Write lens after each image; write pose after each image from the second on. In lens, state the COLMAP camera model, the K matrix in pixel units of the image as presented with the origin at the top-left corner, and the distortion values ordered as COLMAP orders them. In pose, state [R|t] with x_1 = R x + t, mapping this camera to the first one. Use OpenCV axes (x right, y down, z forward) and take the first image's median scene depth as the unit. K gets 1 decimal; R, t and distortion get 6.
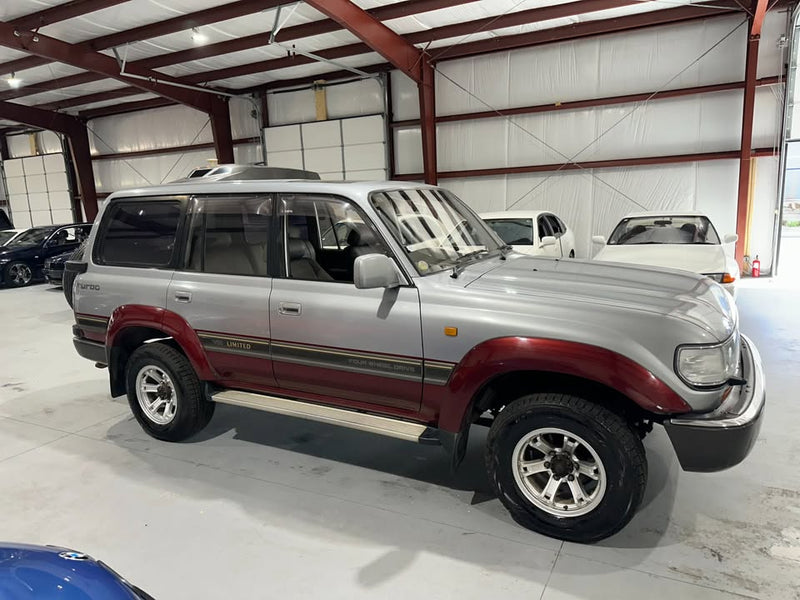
lens RADIAL K [[568.0, 0, 394.3], [0, 568.0, 305.6], [0, 0, 1]] dist [0.037329, -0.049751]
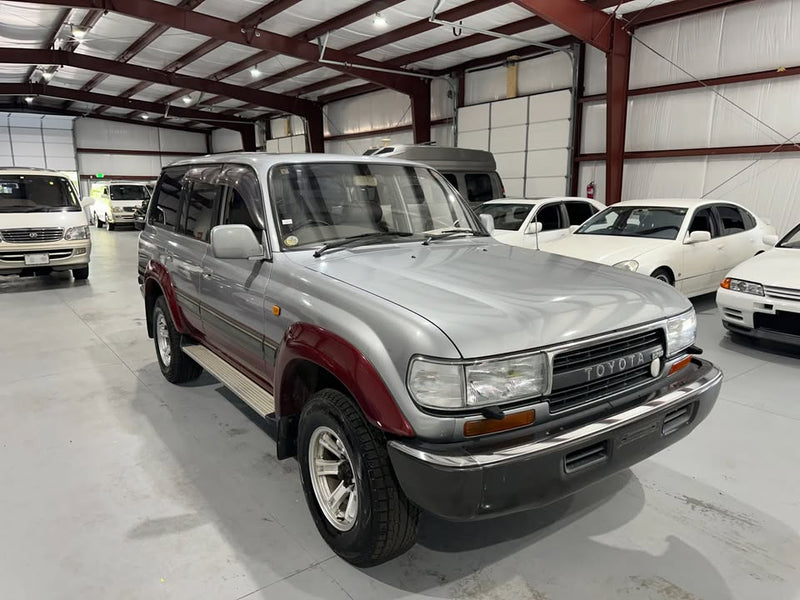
lens RADIAL K [[568.0, 0, 401.5], [0, 568.0, 304.9], [0, 0, 1]] dist [0.037329, -0.049751]
pose [[0.905476, 0.118733, -0.407451, 0.162248], [-0.107436, 0.992924, 0.050586, -0.008215], [0.410574, -0.002029, 0.911825, 0.050316]]
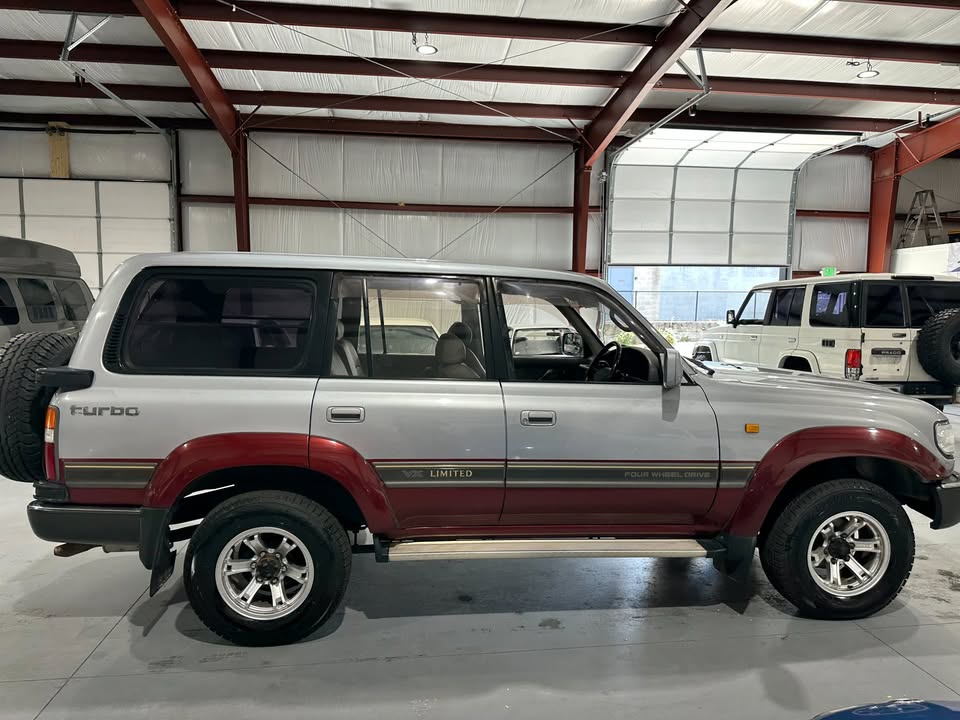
lens RADIAL K [[681.6, 0, 481.1], [0, 681.6, 368.8], [0, 0, 1]] dist [0.037329, -0.049751]
pose [[0.816154, -0.005127, 0.577812, -0.223902], [0.063537, 0.994694, -0.080919, 0.002156], [-0.574331, 0.102755, 0.812149, 0.073030]]
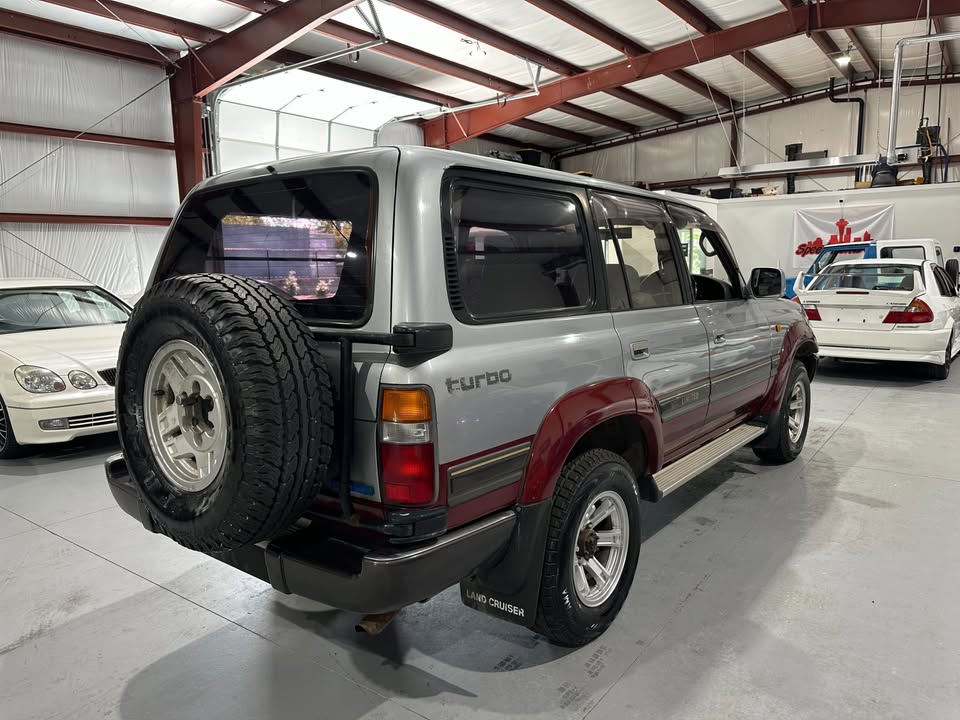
lens RADIAL K [[681.6, 0, 489.3], [0, 681.6, 372.7], [0, 0, 1]] dist [0.037329, -0.049751]
pose [[0.141987, -0.116748, 0.982960, -0.357420], [0.194222, 0.977004, 0.087985, -0.028148], [-0.970627, 0.178420, 0.161397, 0.332010]]
